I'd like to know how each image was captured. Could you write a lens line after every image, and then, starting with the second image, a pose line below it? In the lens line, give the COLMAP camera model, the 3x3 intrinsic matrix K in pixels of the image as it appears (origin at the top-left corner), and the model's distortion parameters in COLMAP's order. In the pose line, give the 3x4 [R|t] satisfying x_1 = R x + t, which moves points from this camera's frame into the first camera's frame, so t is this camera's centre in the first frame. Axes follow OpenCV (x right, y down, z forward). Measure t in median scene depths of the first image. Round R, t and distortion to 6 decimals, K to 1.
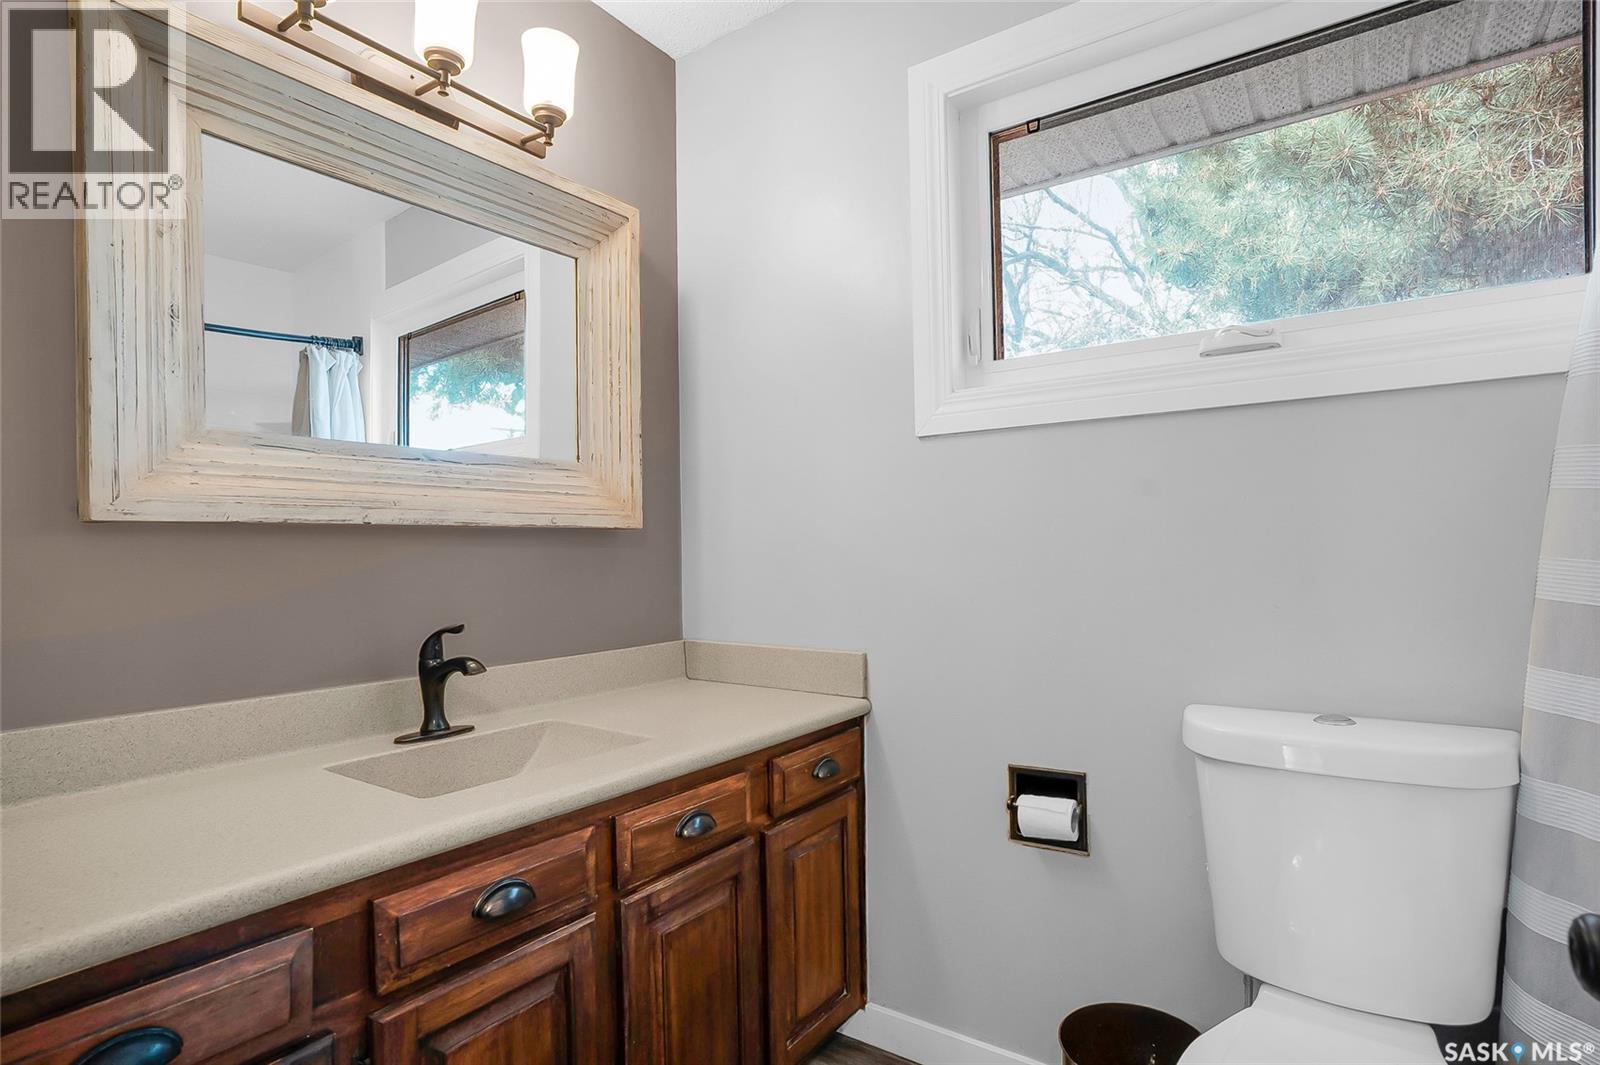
lens RADIAL K [[793.0, 0, 809.8], [0, 793.0, 526.8], [0, 0, 1]] dist [-0.052645, 0.030765]
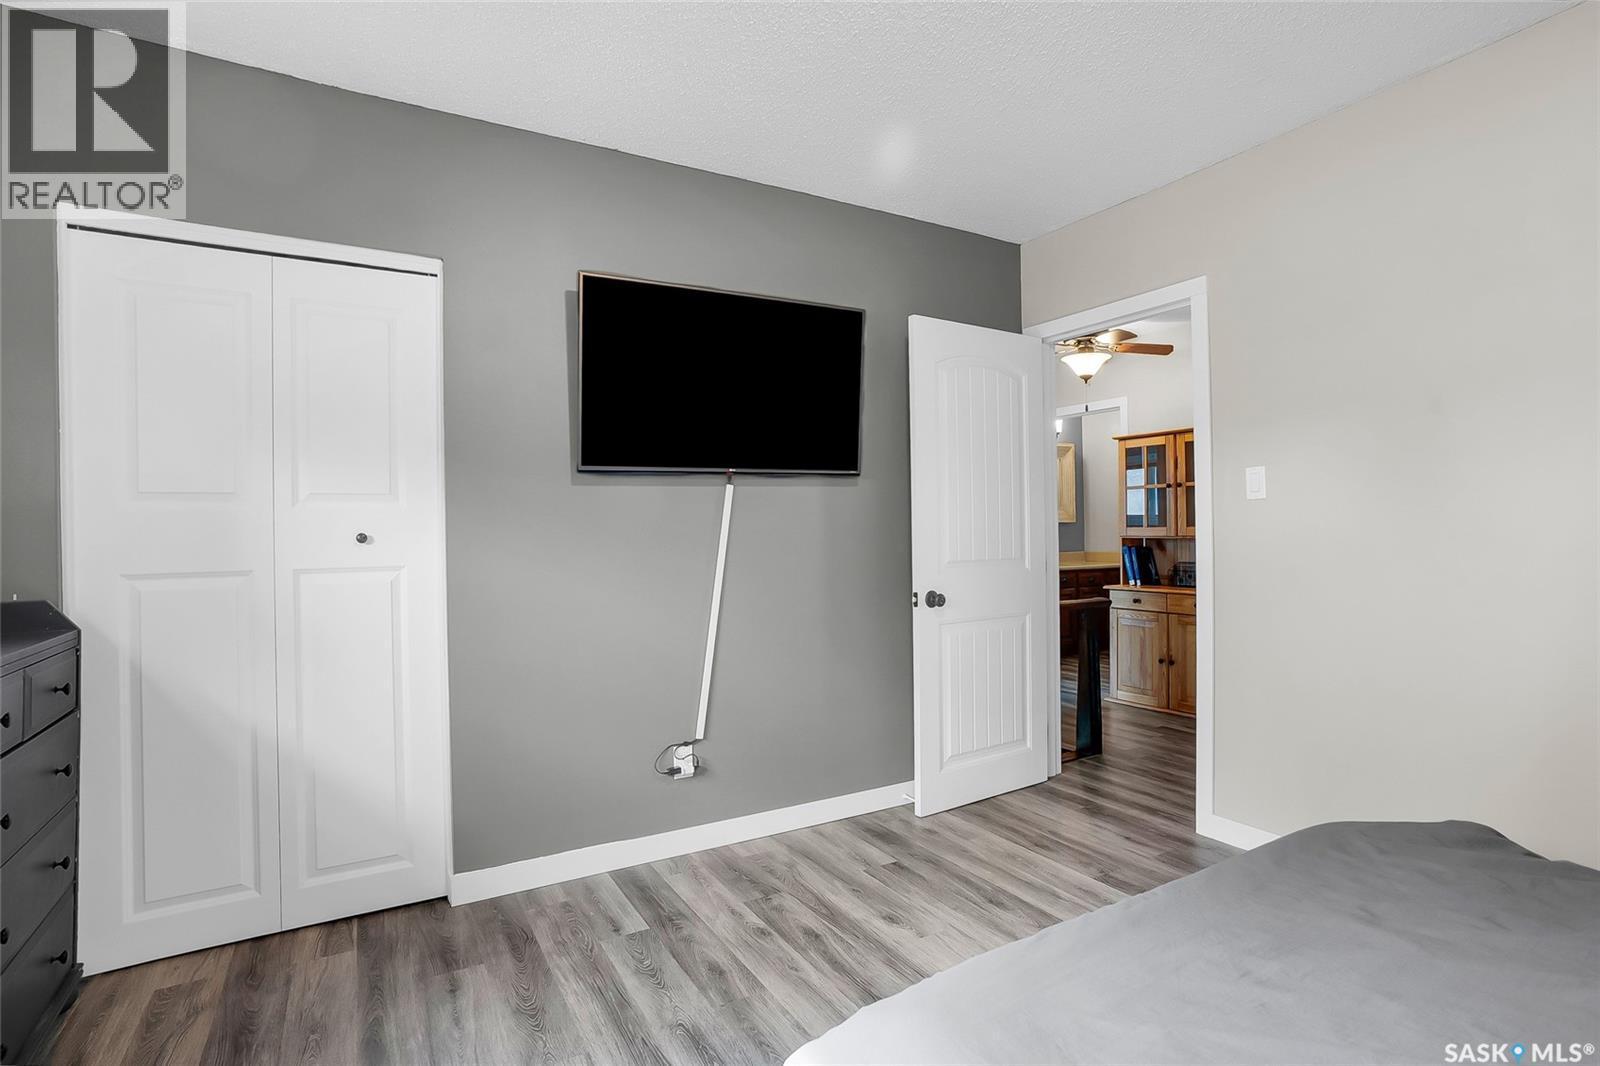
lens RADIAL K [[793.0, 0, 809.8], [0, 793.0, 527.3], [0, 0, 1]] dist [-0.052645, 0.030765]
pose [[0.907973, 0.003518, -0.419014, 0.253022], [0.003151, 0.999879, 0.015223, -0.039829], [0.419017, -0.015142, 0.907852, -3.320097]]
